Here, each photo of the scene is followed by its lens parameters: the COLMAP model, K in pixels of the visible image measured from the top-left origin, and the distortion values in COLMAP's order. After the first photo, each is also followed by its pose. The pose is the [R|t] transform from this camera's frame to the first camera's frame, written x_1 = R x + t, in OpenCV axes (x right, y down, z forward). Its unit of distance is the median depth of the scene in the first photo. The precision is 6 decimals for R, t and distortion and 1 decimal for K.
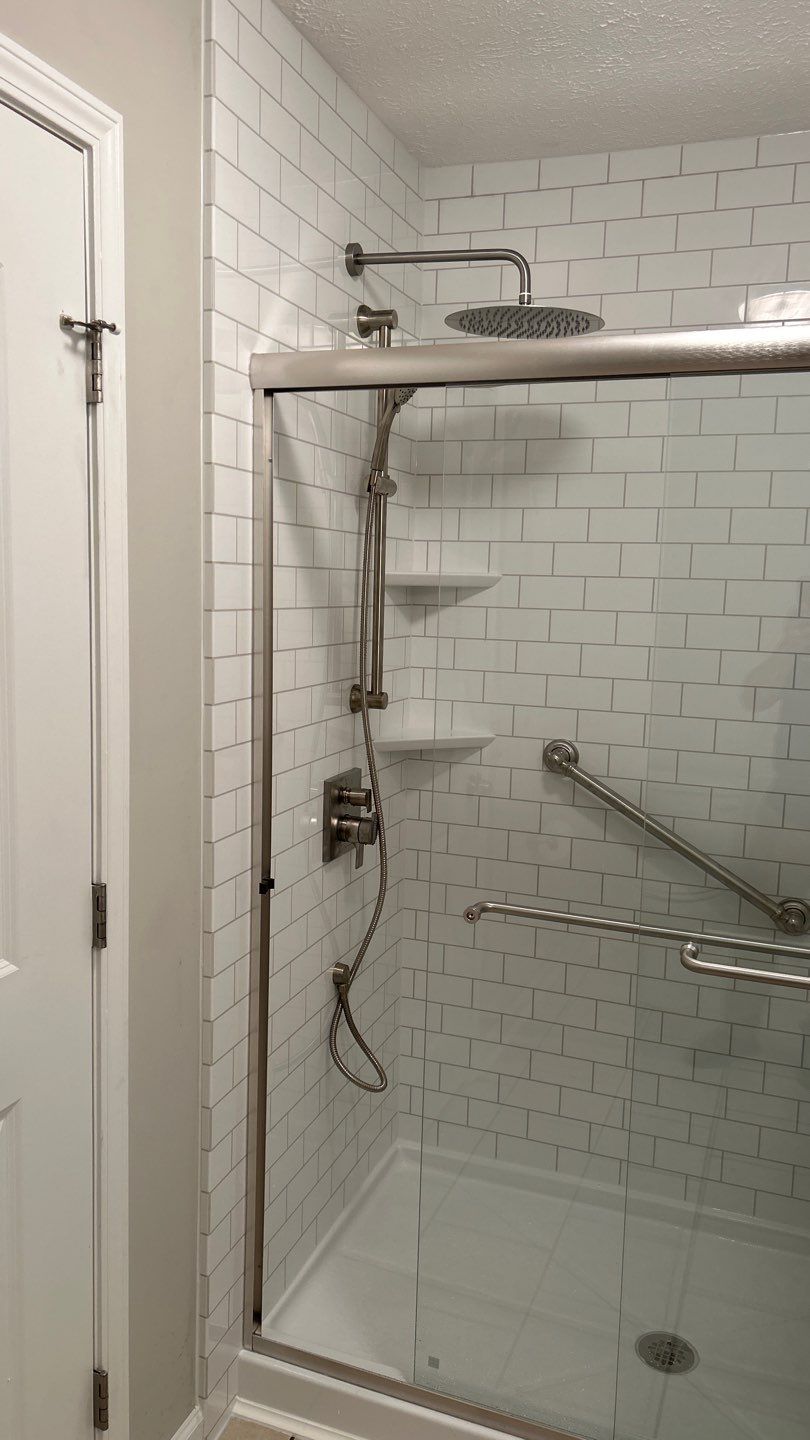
lens RADIAL K [[1077.4, 0, 392.3], [0, 1077.4, 722.0], [0, 0, 1]] dist [0.068027, -0.082587]
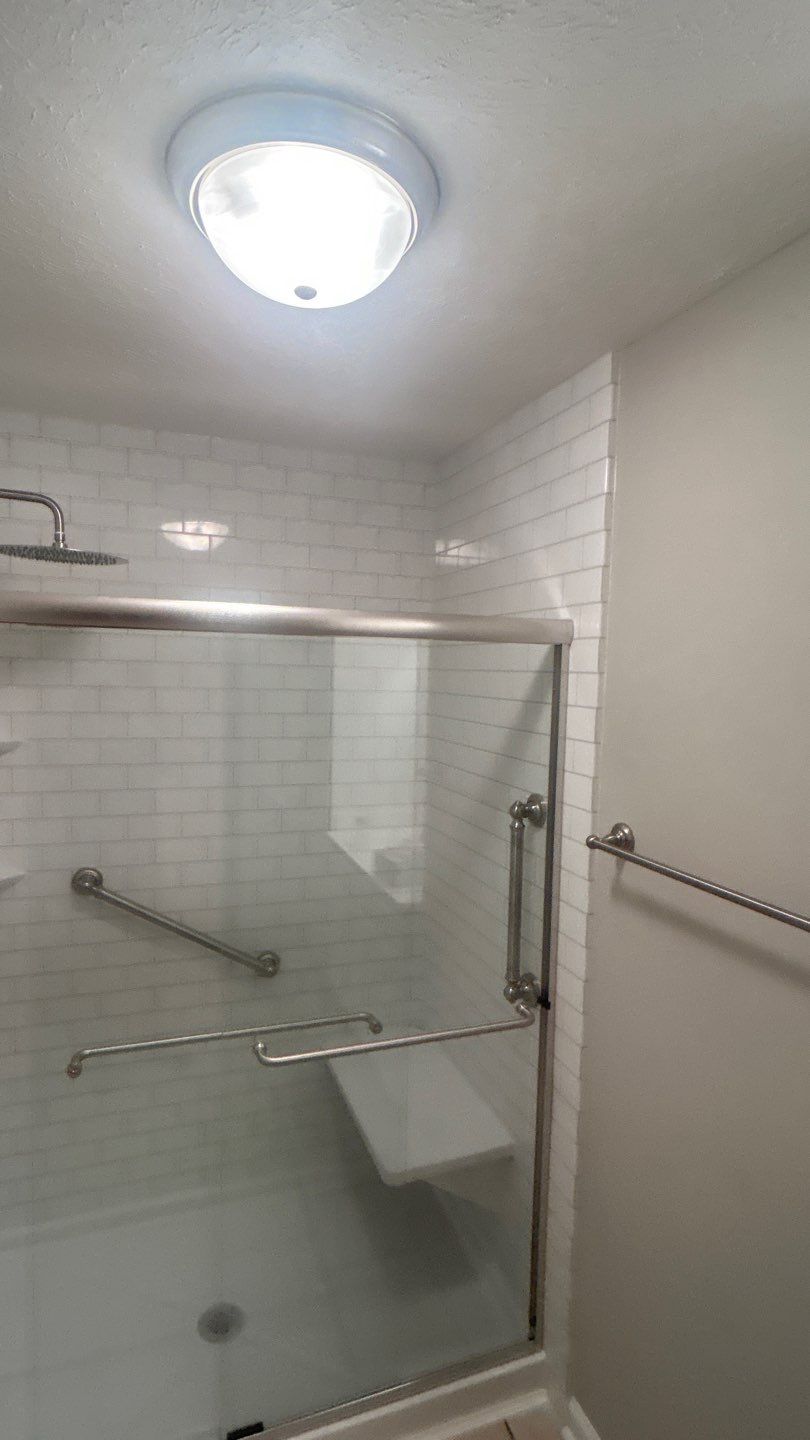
lens RADIAL K [[730.1, 0, 401.9], [0, 730.1, 720.4], [0, 0, 1]] dist [-0.007125, 0.006292]
pose [[0.758303, -0.051831, 0.649838, -0.118809], [0.082941, 0.996404, -0.017312, -0.121119], [-0.646604, 0.067026, 0.759875, 0.120407]]
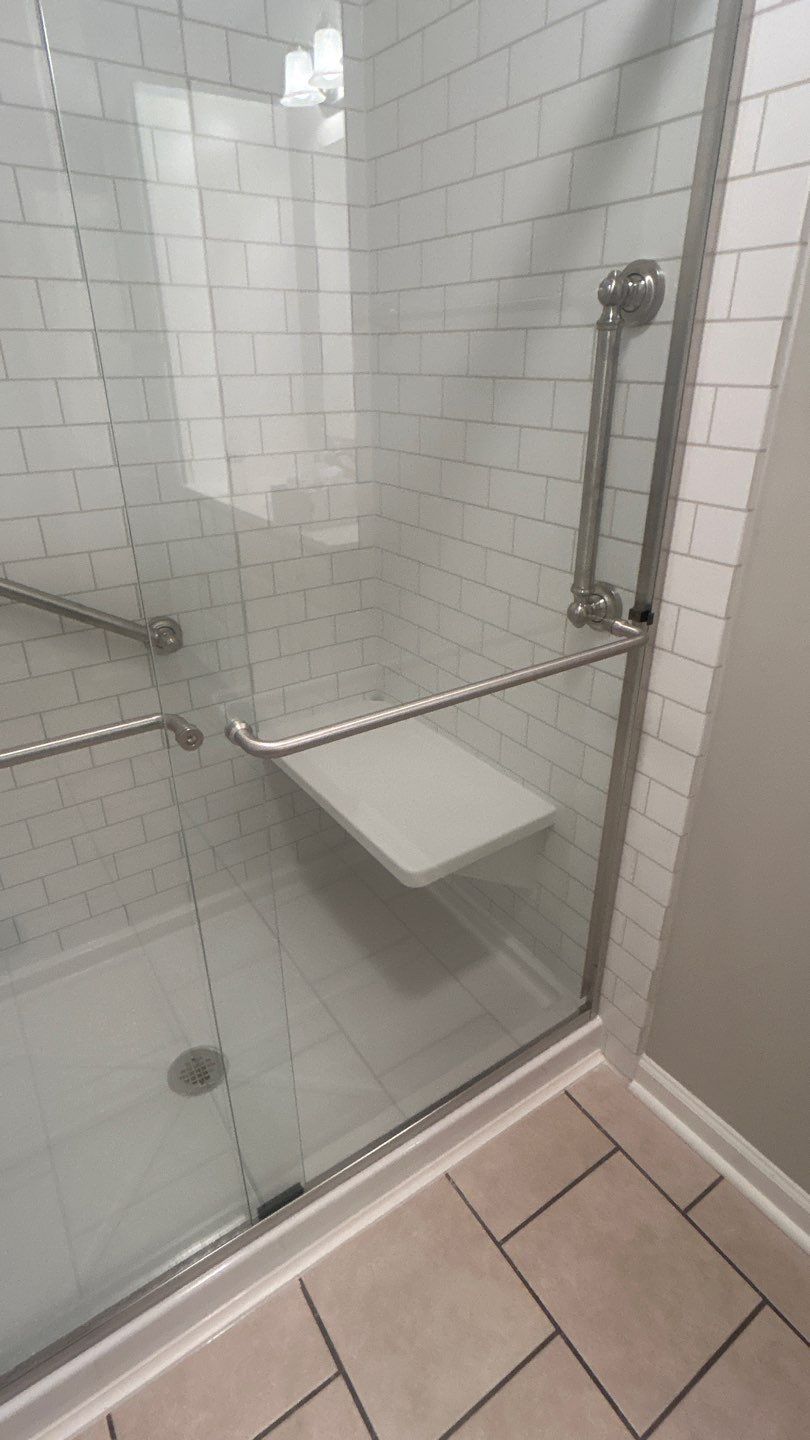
lens RADIAL K [[730.1, 0, 407.2], [0, 730.1, 721.0], [0, 0, 1]] dist [-0.007125, 0.006292]
pose [[0.570342, -0.391151, 0.722296, -0.007502], [0.126748, 0.910716, 0.393105, 0.021029], [-0.811570, -0.132655, 0.568997, 0.461736]]
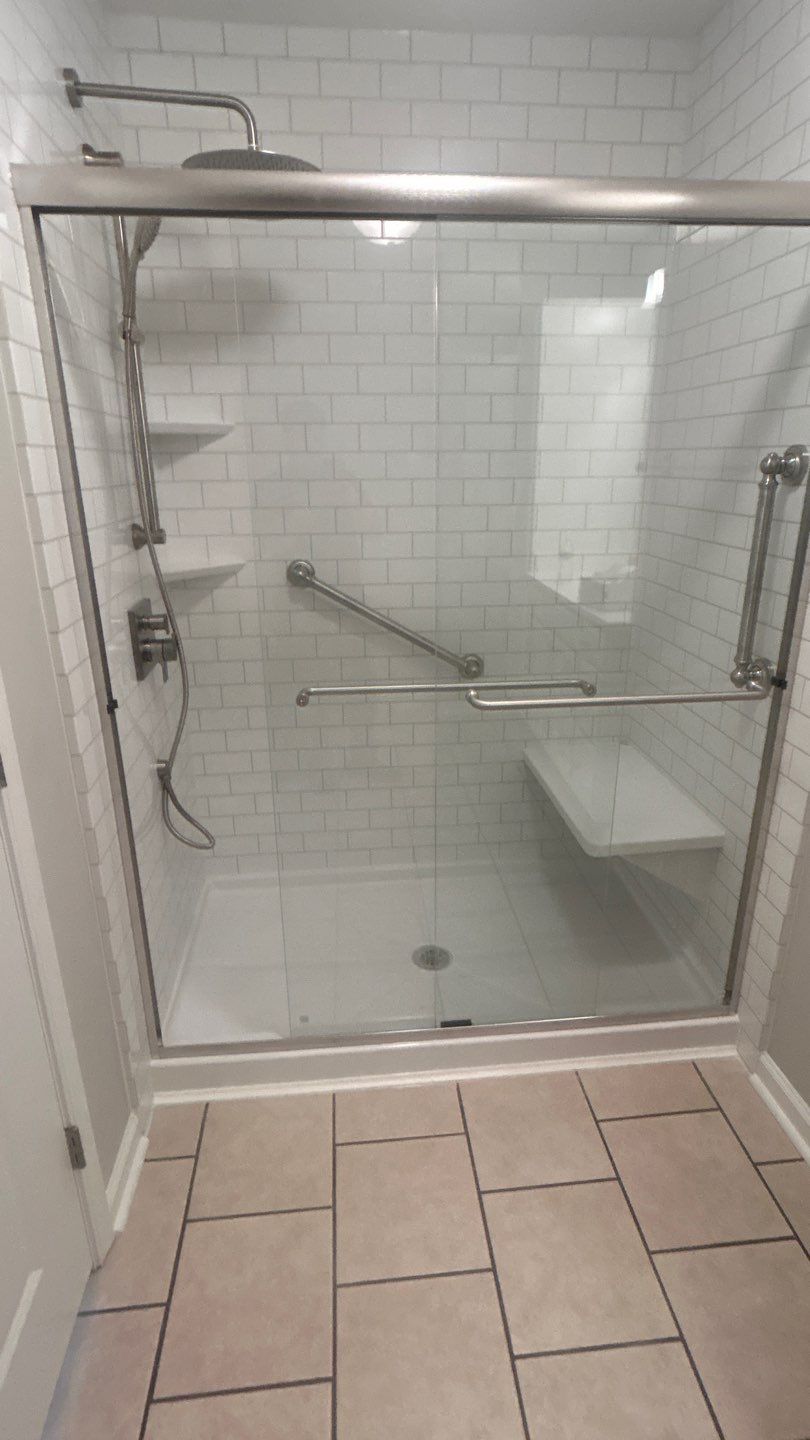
lens RADIAL K [[730.1, 0, 403.5], [0, 730.1, 719.5], [0, 0, 1]] dist [-0.007125, 0.006292]
pose [[0.896204, -0.179880, 0.405538, -0.132285], [0.091750, 0.969500, 0.227271, 0.016760], [-0.434050, -0.166473, 0.885374, 0.160388]]
